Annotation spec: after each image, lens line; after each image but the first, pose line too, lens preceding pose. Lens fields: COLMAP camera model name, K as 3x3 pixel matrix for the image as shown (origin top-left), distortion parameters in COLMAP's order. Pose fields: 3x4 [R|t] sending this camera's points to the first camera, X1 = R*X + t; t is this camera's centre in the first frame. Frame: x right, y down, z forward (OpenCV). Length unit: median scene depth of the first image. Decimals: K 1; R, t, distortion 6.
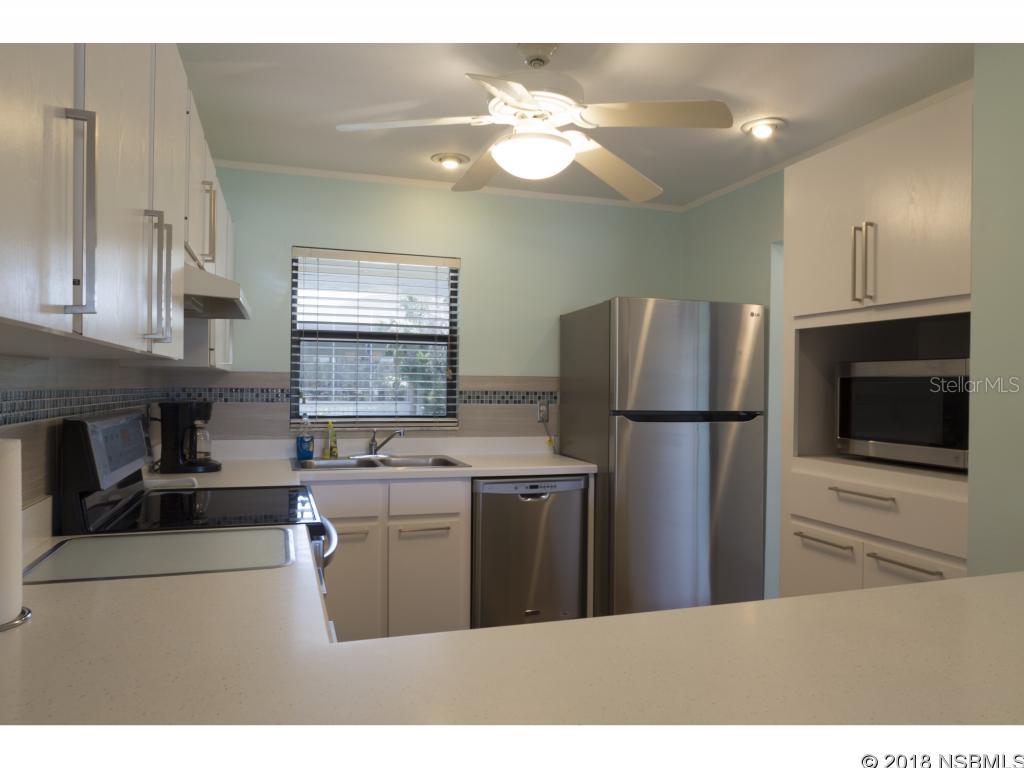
lens RADIAL K [[696.2, 0, 511.9], [0, 696.2, 385.0], [0, 0, 1]] dist [-0.003754, -0.000257]
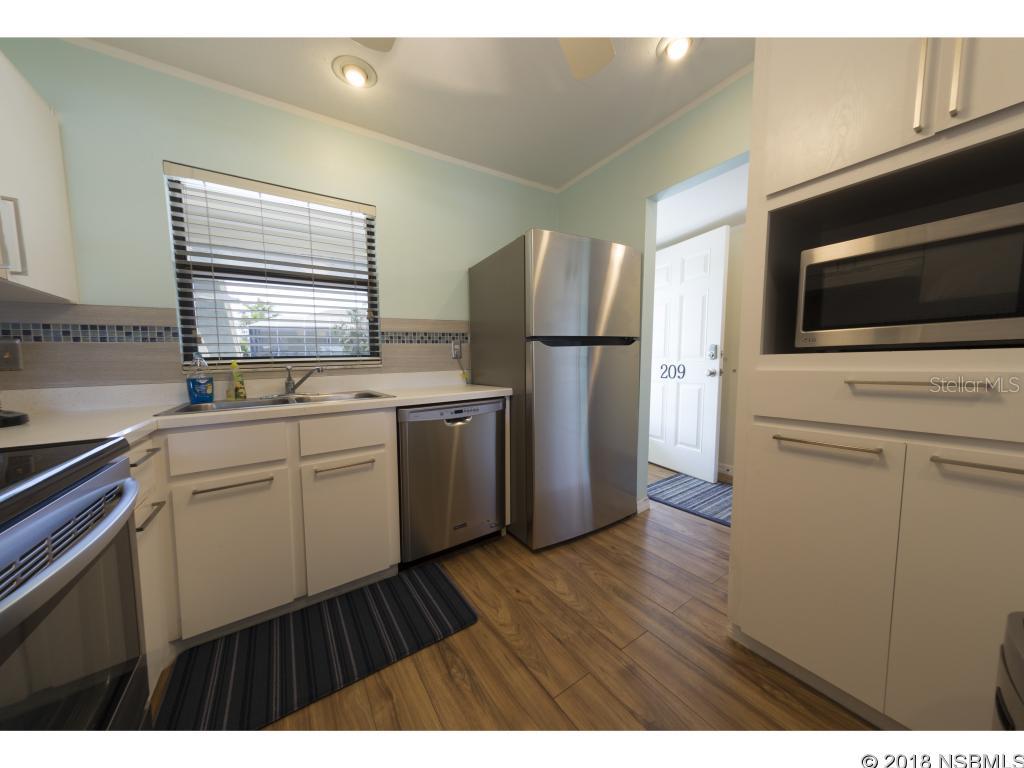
lens RADIAL K [[347.1, 0, 521.7], [0, 347.1, 364.8], [0, 0, 1]] dist [0.012680, -0.000130]
pose [[0.957632, -0.043764, 0.284651, -0.022735], [0.040195, 0.999023, 0.018371, 0.064526], [-0.285177, -0.006151, 0.958455, 0.434475]]
